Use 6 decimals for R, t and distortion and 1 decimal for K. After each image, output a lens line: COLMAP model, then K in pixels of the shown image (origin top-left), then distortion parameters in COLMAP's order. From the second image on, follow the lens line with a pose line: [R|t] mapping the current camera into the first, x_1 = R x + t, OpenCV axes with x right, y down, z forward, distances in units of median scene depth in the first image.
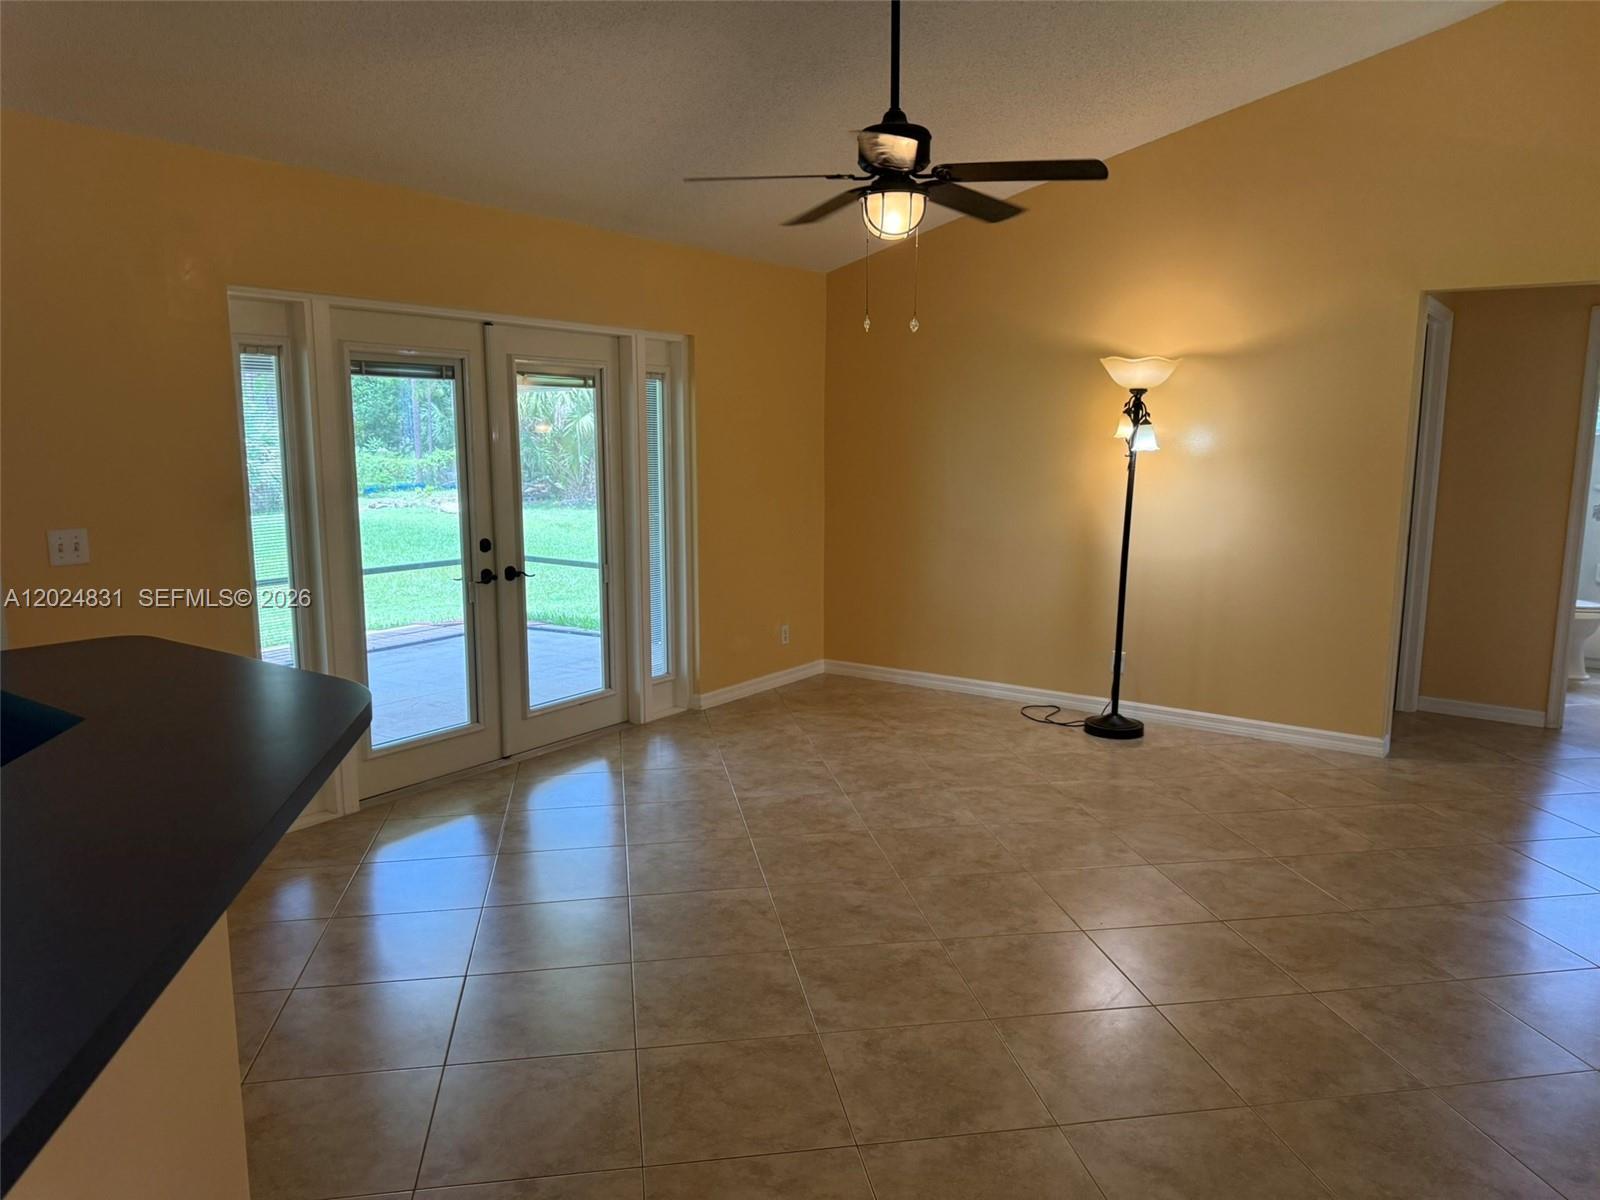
lens RADIAL K [[1126.1, 0, 794.5], [0, 1126.1, 610.5], [0, 0, 1]] dist [0.072743, -0.089100]
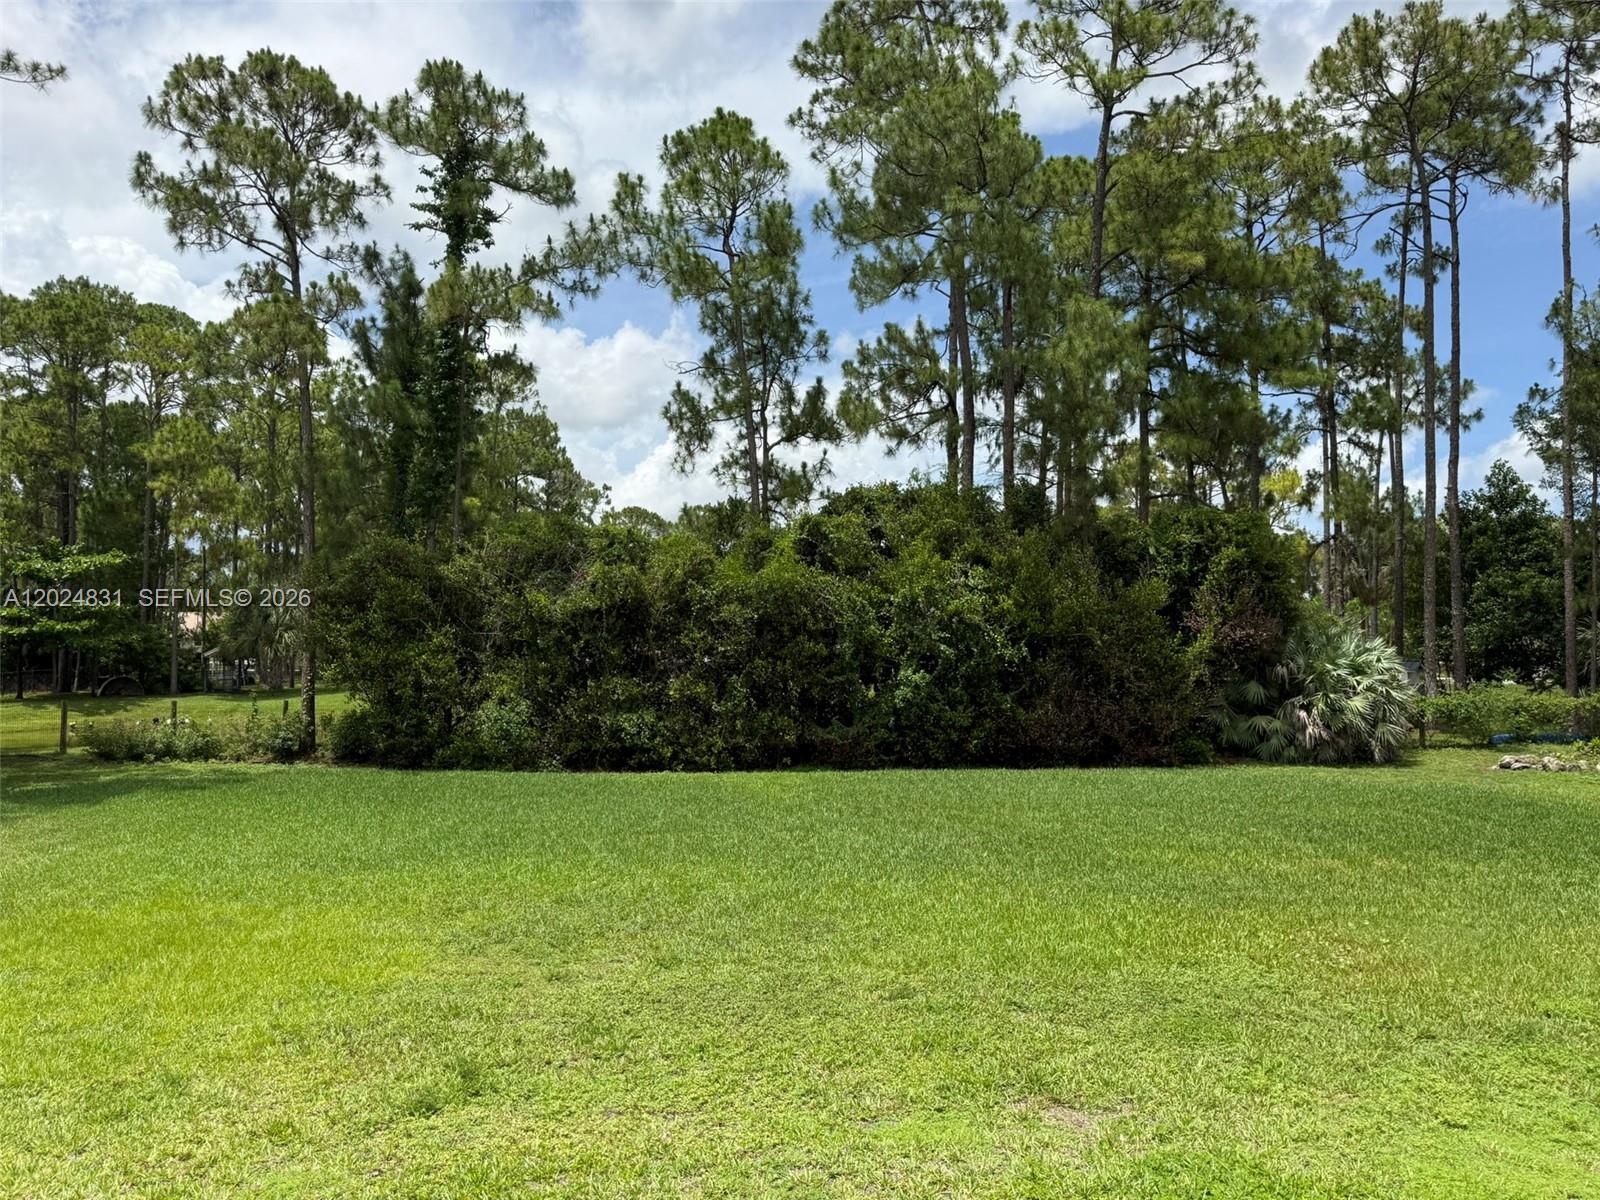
lens RADIAL K [[1126.1, 0, 800.0], [0, 1126.1, 603.0], [0, 0, 1]] dist [0.072743, -0.089100]
pose [[0.631690, -0.031626, -0.774576, -0.542290], [-0.127434, 0.981339, -0.143994, -0.180056], [0.764676, 0.189667, 0.615871, 1.208195]]
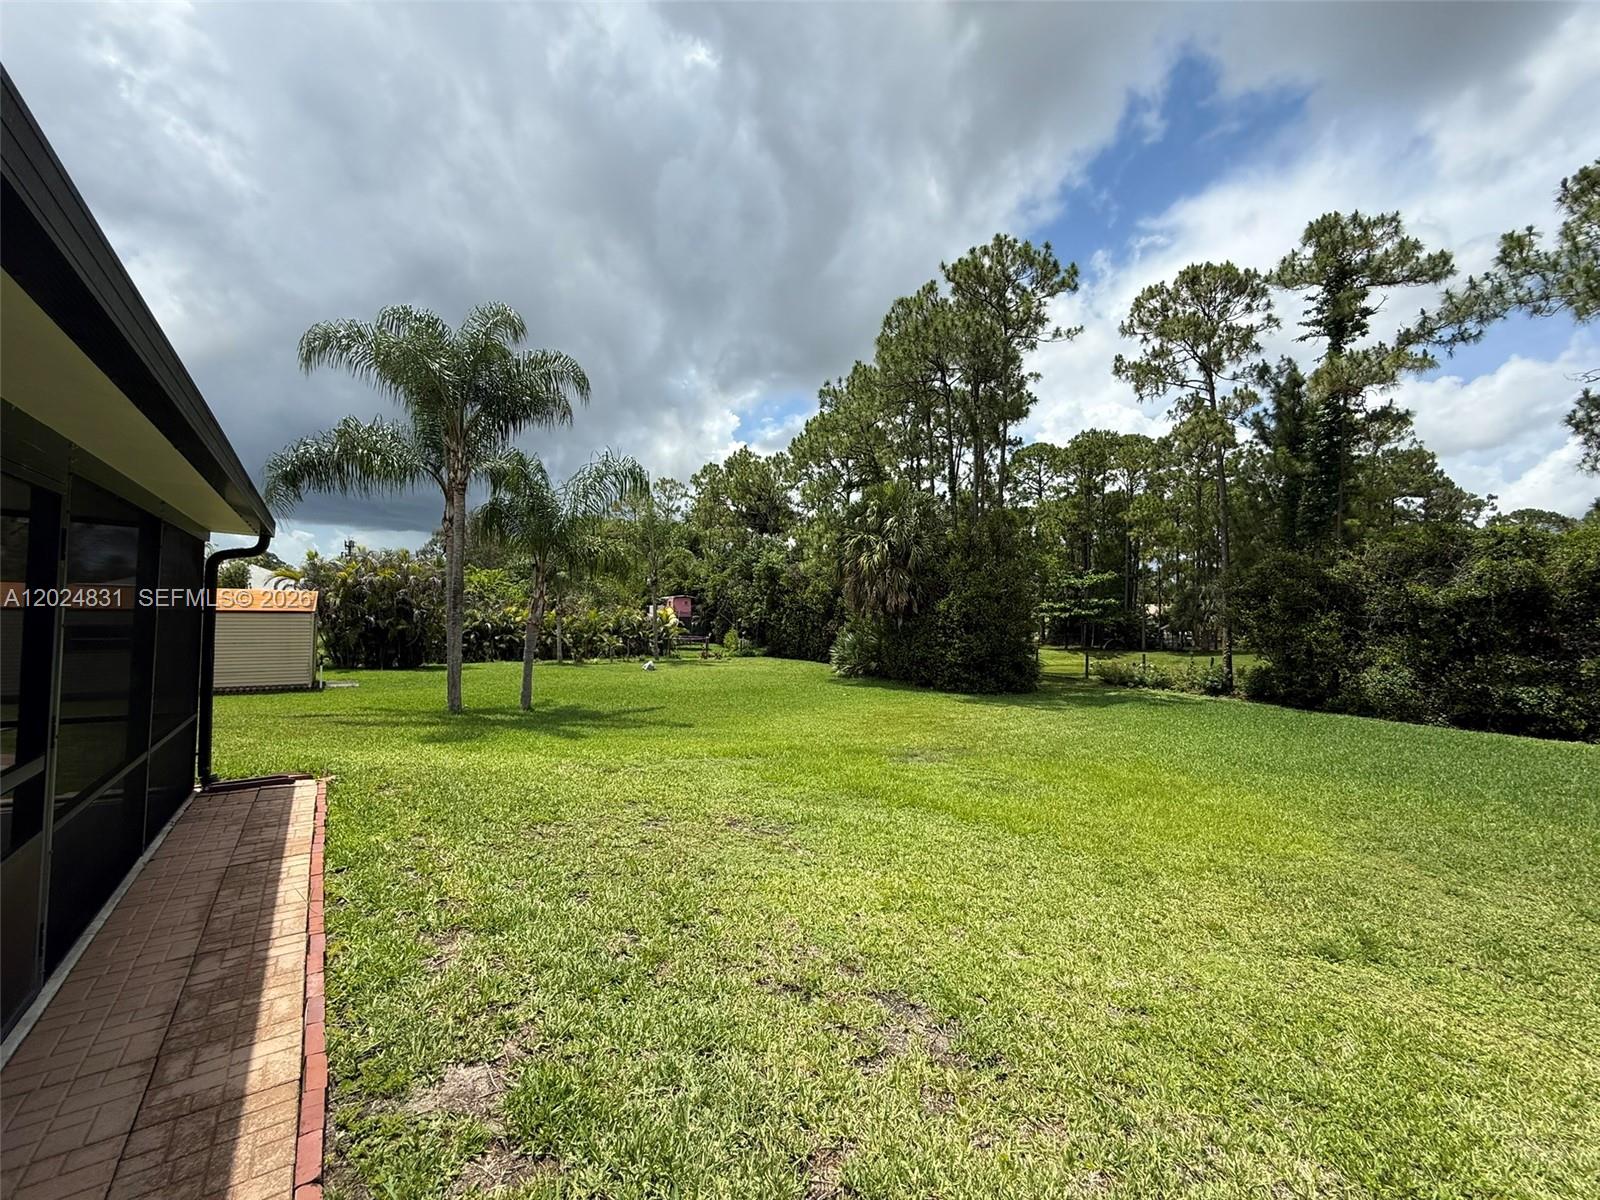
lens RADIAL K [[638.9, 0, 794.2], [0, 638.9, 599.4], [0, 0, 1]] dist [-0.001859, 0.000877]
pose [[-0.312578, -0.035170, -0.949241, -0.567277], [-0.171024, 0.985068, 0.019819, -0.180910], [0.934369, 0.168538, -0.313925, 1.214267]]
